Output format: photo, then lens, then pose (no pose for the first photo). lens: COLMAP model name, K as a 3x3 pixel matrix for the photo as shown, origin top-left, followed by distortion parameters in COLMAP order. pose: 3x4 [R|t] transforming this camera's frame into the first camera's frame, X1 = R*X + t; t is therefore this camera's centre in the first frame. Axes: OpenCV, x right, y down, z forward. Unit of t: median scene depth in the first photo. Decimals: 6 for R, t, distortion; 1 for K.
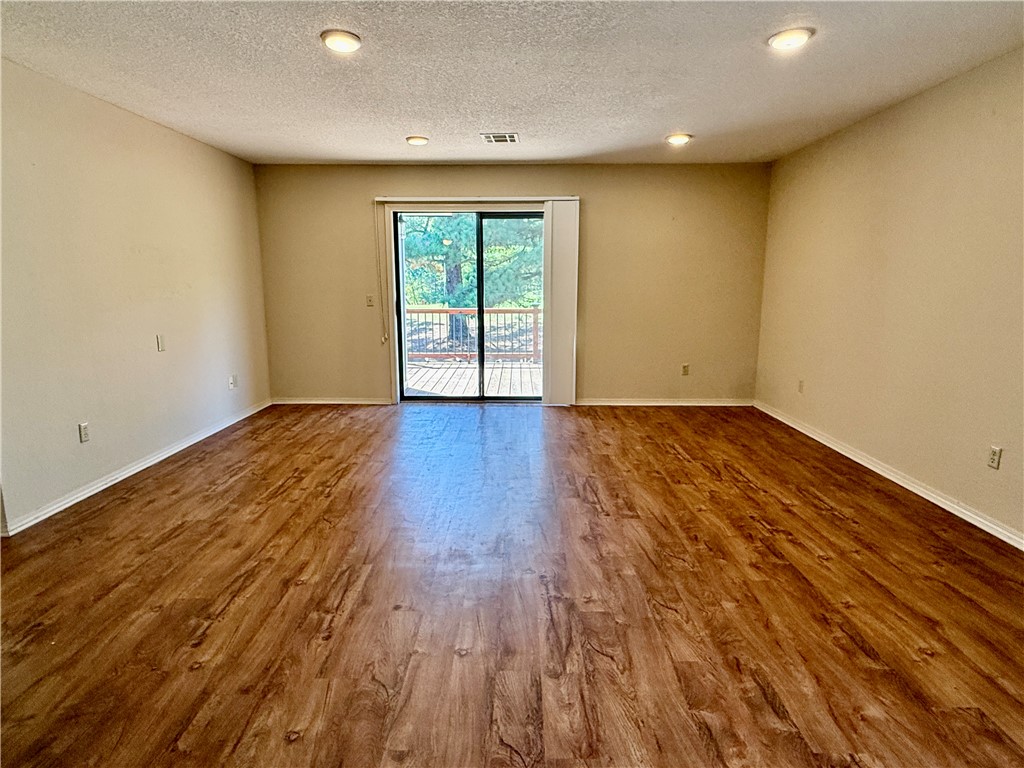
lens RADIAL K [[579.2, 0, 510.7], [0, 579.2, 384.6], [0, 0, 1]] dist [0.000869, 0.000149]
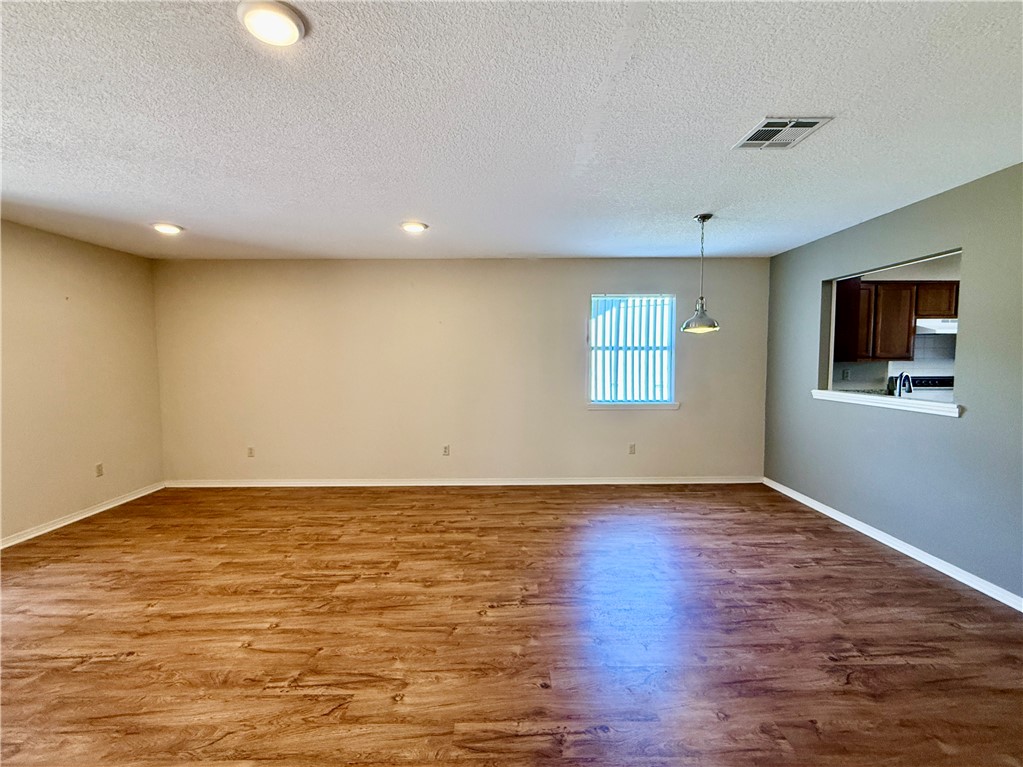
lens RADIAL K [[442.5, 0, 511.5], [0, 442.5, 383.5], [0, 0, 1]] dist [-0.000921, 0.000428]
pose [[-0.024551, -0.059261, 0.997941, -0.684821], [0.180391, 0.981593, 0.062728, -0.153124], [-0.983289, 0.181559, -0.013409, 0.691419]]
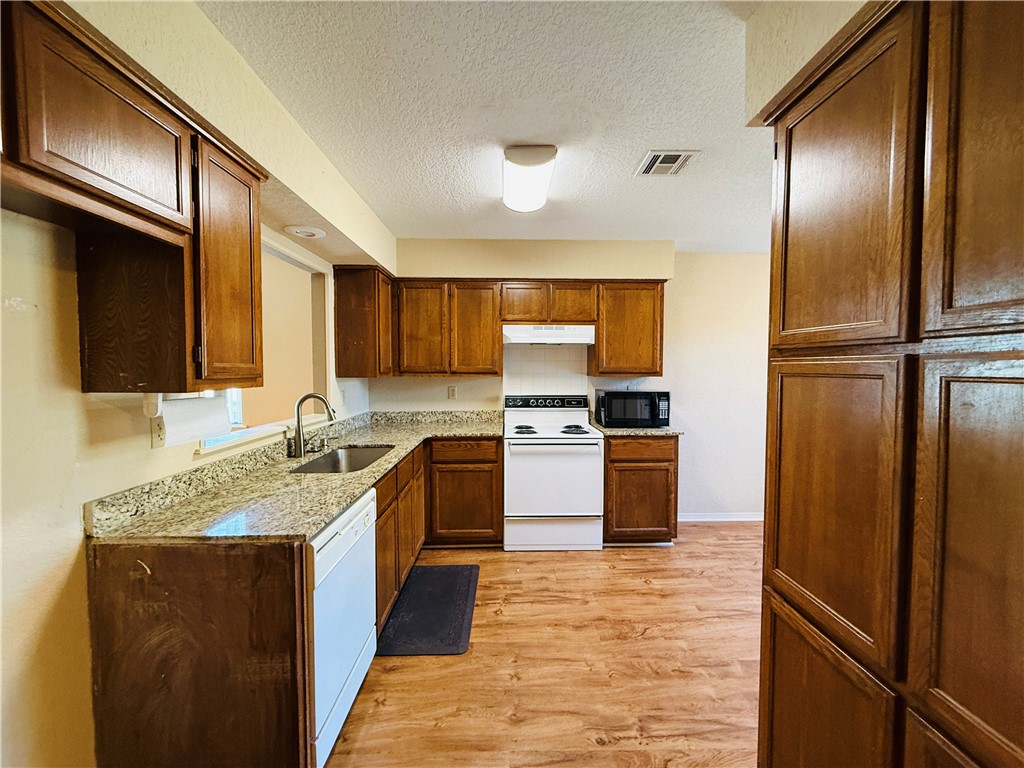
lens RADIAL K [[412.8, 0, 514.0], [0, 412.8, 382.7], [0, 0, 1]] dist [-0.001550, -0.000072]
pose [[-0.036818, -0.035507, 0.998691, -0.389749], [0.176198, 0.983481, 0.041462, 0.067501], [-0.983666, 0.177494, -0.029954, -0.564113]]
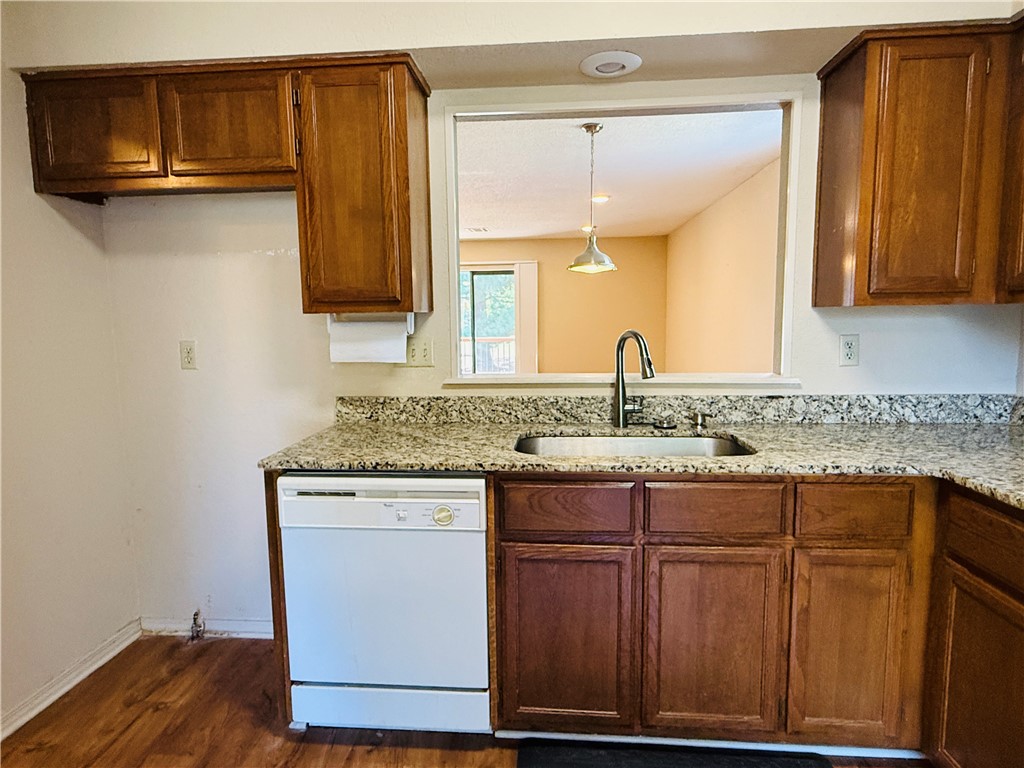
lens RADIAL K [[590.8, 0, 510.9], [0, 590.8, 386.8], [0, 0, 1]] dist [0.000002, -0.000933]
pose [[0.998207, -0.002996, -0.059774, 0.245650], [-0.000336, 0.998450, -0.055656, 0.149870], [0.059848, 0.055576, 0.996659, -0.875110]]
